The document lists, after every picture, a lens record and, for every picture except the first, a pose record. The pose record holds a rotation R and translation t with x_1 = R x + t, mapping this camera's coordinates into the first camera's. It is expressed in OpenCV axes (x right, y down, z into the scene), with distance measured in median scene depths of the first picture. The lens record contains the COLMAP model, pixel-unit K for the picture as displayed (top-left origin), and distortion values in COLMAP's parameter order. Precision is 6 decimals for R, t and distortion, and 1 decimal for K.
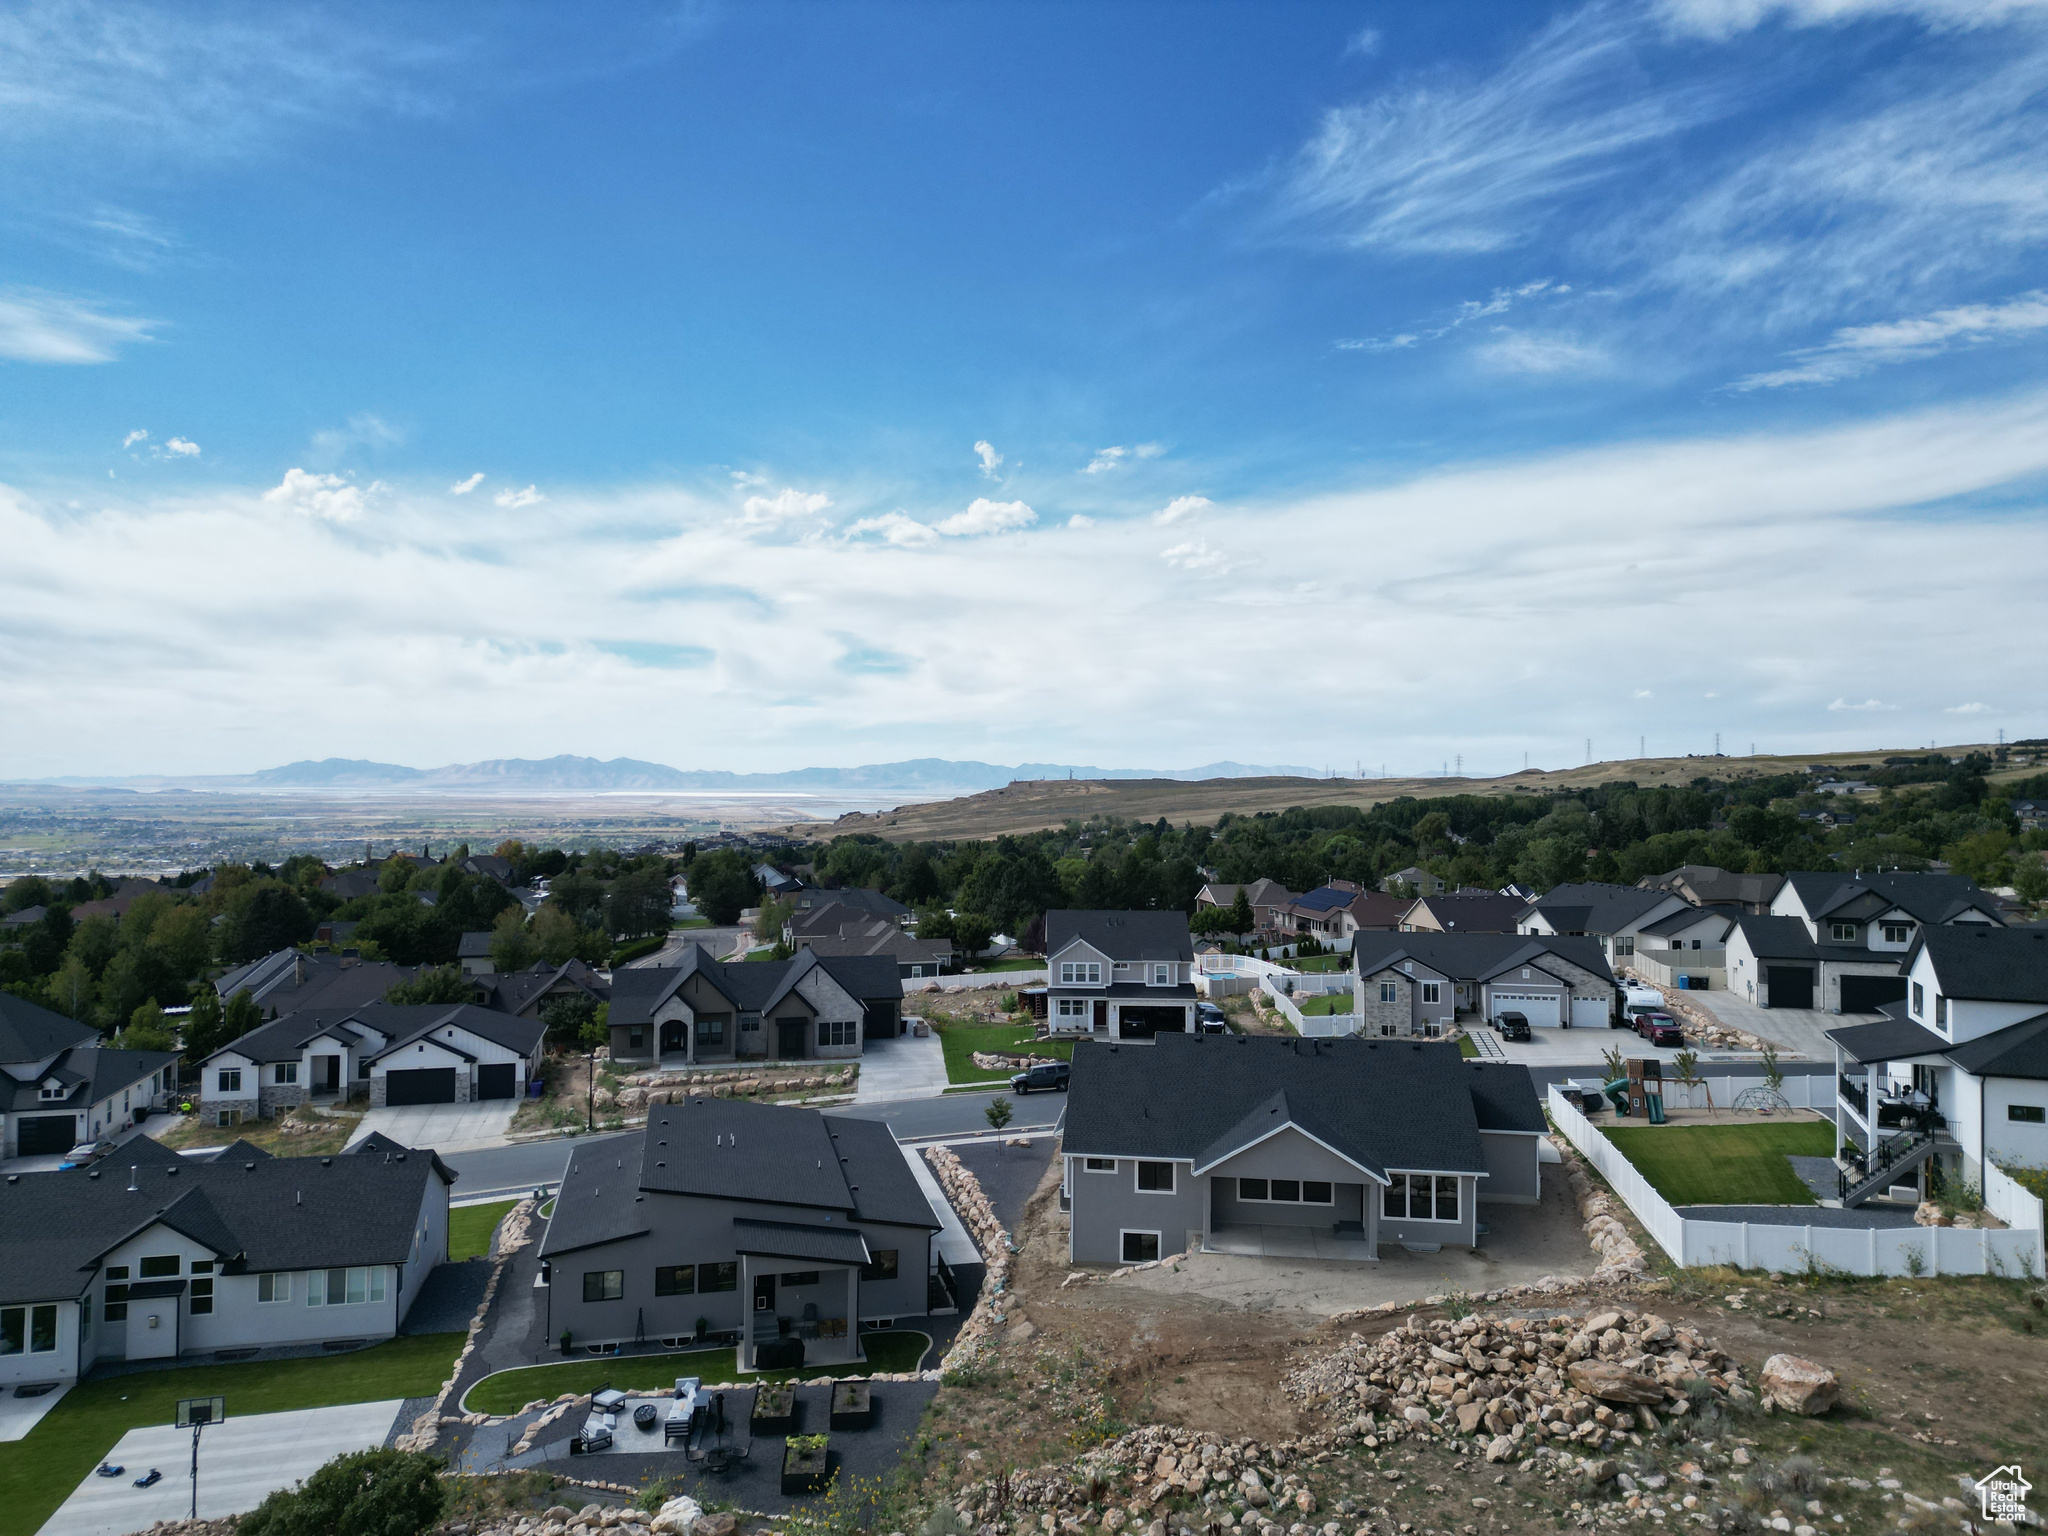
lens RADIAL K [[1454.4, 0, 1024.0], [0, 1454.4, 768.0], [0, 0, 1]] dist [0.090164, -0.079552]
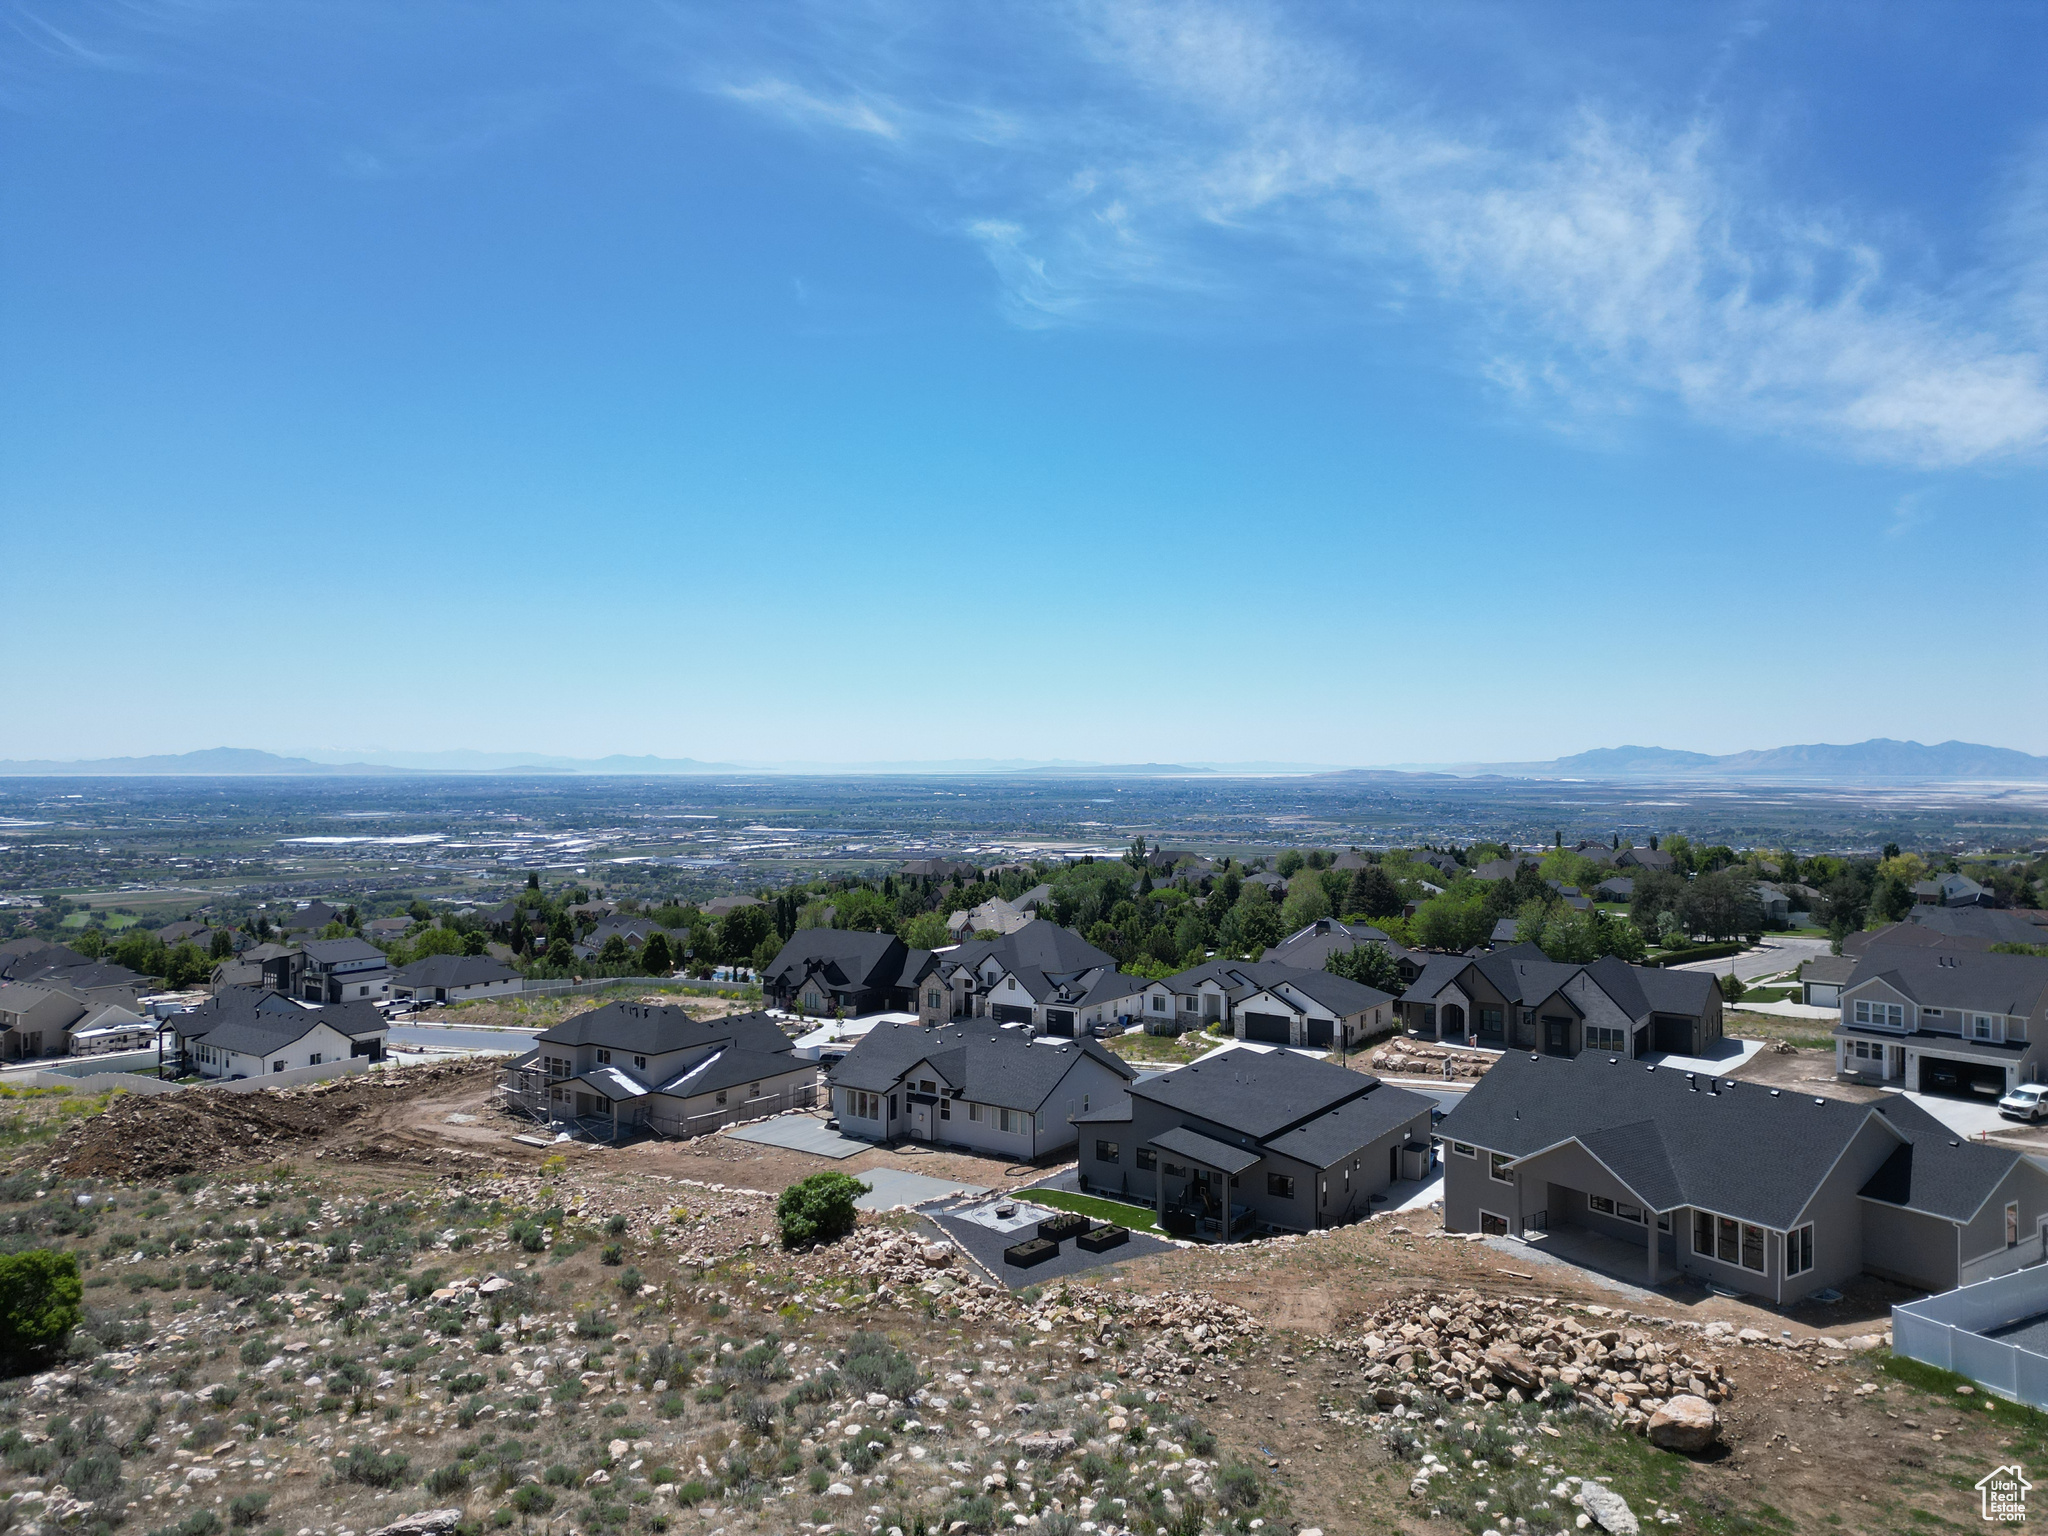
lens RADIAL K [[1425.2, 0, 1028.3], [0, 1425.2, 937.4], [0, 0, 1]] dist [0.081999, -0.040646]
pose [[0.675644, 0.092064, -0.731457, 0.369698], [0.000318, 0.992136, 0.125168, -0.023245], [0.737228, -0.084802, 0.670301, -0.003604]]
